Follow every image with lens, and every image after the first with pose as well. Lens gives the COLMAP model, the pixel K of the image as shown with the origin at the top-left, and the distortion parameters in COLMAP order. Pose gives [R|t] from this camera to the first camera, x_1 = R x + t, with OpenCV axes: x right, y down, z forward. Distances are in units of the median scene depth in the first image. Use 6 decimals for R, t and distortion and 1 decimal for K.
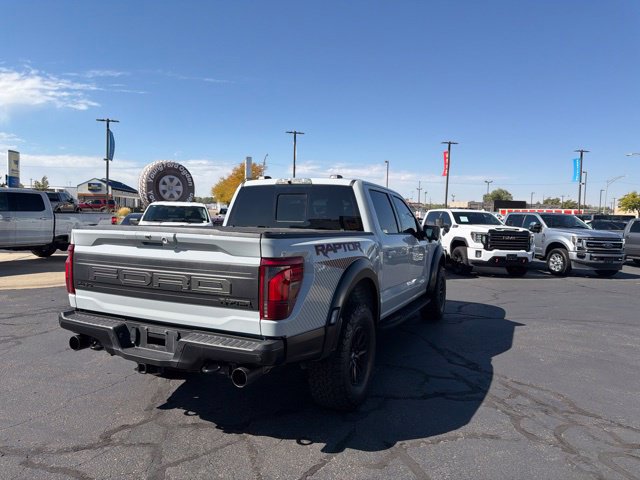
lens RADIAL K [[447.5, 0, 325.0], [0, 447.5, 240.2], [0, 0, 1]] dist [0.055015, -0.064719]
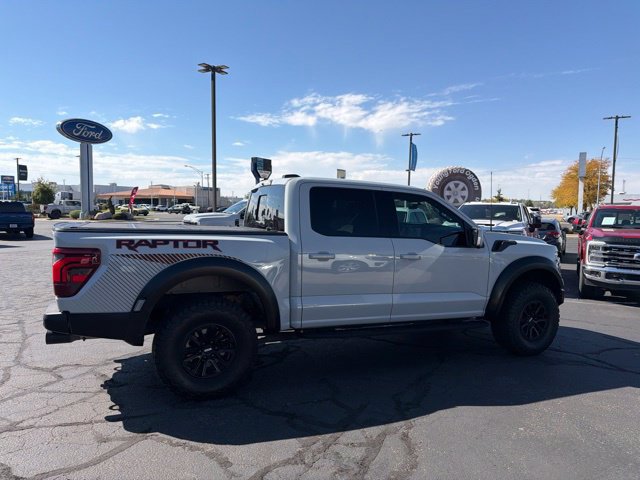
lens RADIAL K [[447.5, 0, 323.6], [0, 447.5, 246.8], [0, 0, 1]] dist [0.055015, -0.064719]
pose [[0.742540, 0.037972, -0.668725, 0.983010], [-0.036697, 0.999199, 0.015989, -0.006924], [0.668796, 0.012668, 0.743338, 0.424207]]
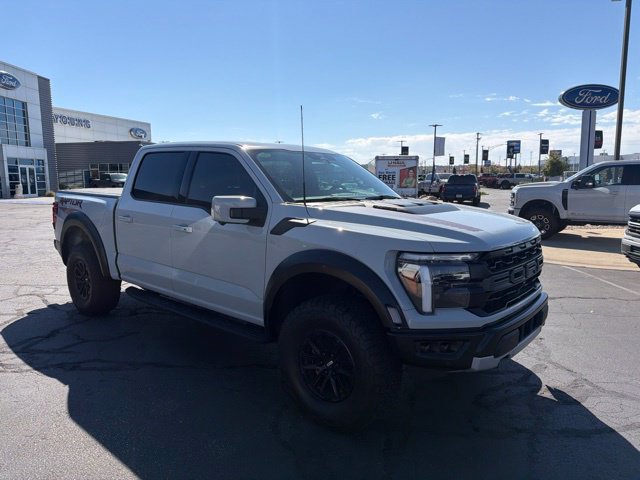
lens RADIAL K [[447.5, 0, 317.9], [0, 447.5, 242.3], [0, 0, 1]] dist [0.055015, -0.064719]
pose [[-0.277431, 0.105807, -0.954902, 1.274901], [-0.060210, 0.990049, 0.127194, -0.093244], [0.958857, 0.092782, -0.268299, 2.176278]]
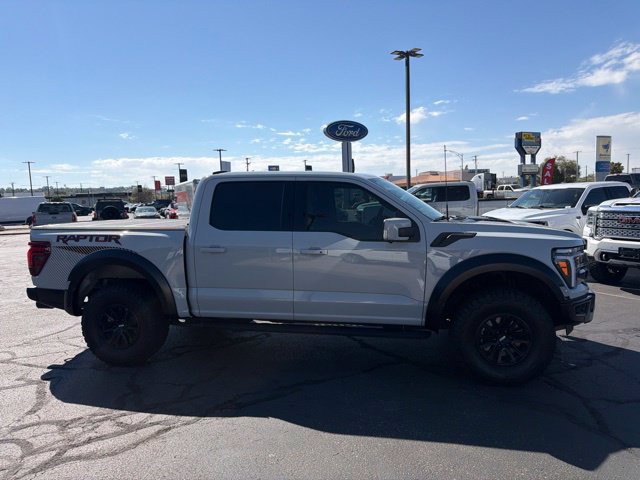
lens RADIAL K [[447.5, 0, 321.7], [0, 447.5, 248.1], [0, 0, 1]] dist [0.055015, -0.064719]
pose [[0.234261, 0.072202, -0.969489, 1.457806], [-0.017153, 0.997390, 0.070135, -0.059636], [0.972022, 0.000199, 0.234888, 1.302287]]
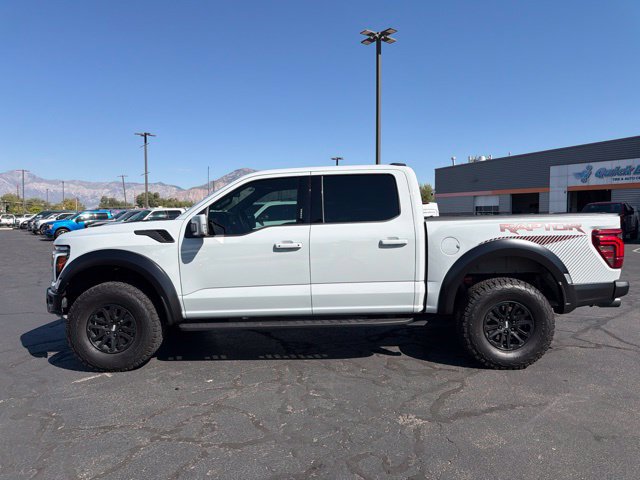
lens RADIAL K [[447.5, 0, 321.5], [0, 447.5, 237.4], [0, 0, 1]] dist [0.055015, -0.064719]
pose [[-0.398264, -0.064972, 0.914967, -1.336150], [0.047344, 0.994703, 0.091242, -0.116948], [-0.916048, 0.079656, -0.393078, 2.176700]]
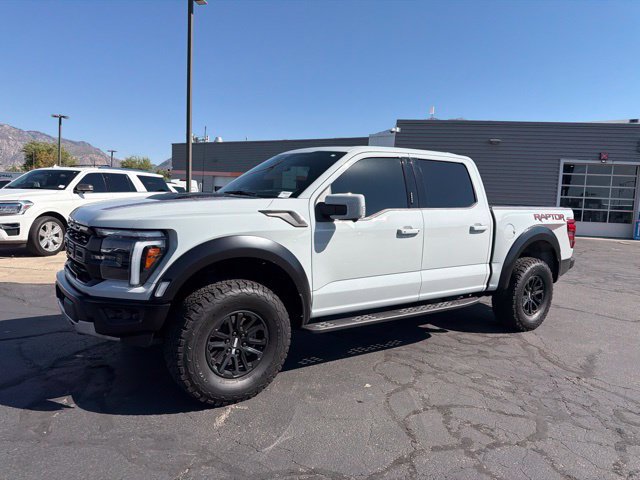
lens RADIAL K [[447.5, 0, 323.3], [0, 447.5, 245.3], [0, 0, 1]] dist [0.055015, -0.064719]
pose [[-0.860383, -0.113413, 0.496869, -0.590407], [-0.038016, 0.986491, 0.159342, -0.126624], [-0.508228, 0.118206, -0.853072, 2.867621]]
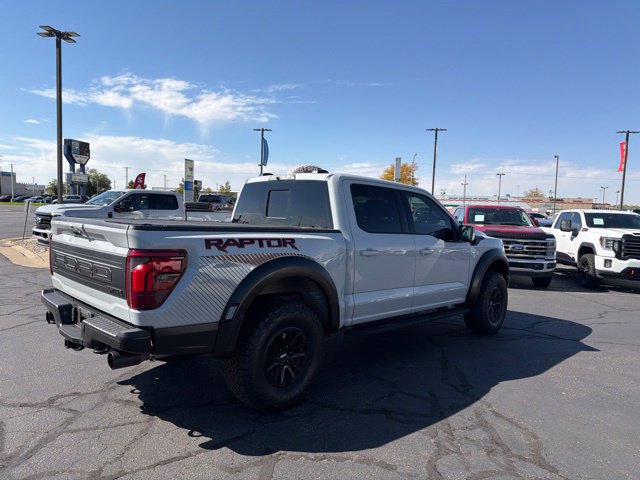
lens RADIAL K [[447.5, 0, 324.8], [0, 447.5, 243.7], [0, 0, 1]] dist [0.055015, -0.064719]
pose [[0.938489, 0.030987, -0.343917, 0.489507], [-0.029238, 0.999520, 0.010270, 0.003298], [0.344070, 0.000418, 0.938944, 0.132929]]
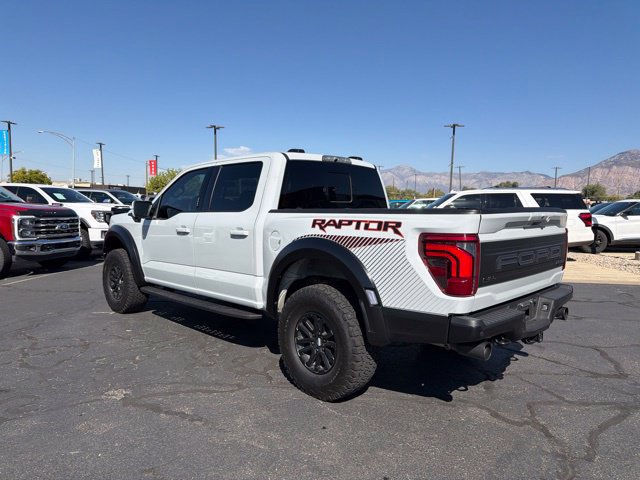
lens RADIAL K [[447.5, 0, 322.3], [0, 447.5, 239.9], [0, 0, 1]] dist [0.055015, -0.064719]
pose [[0.343057, -0.093144, 0.934685, -1.333764], [0.043702, 0.995577, 0.083172, -0.054972], [-0.938297, 0.012315, 0.345610, 0.934006]]
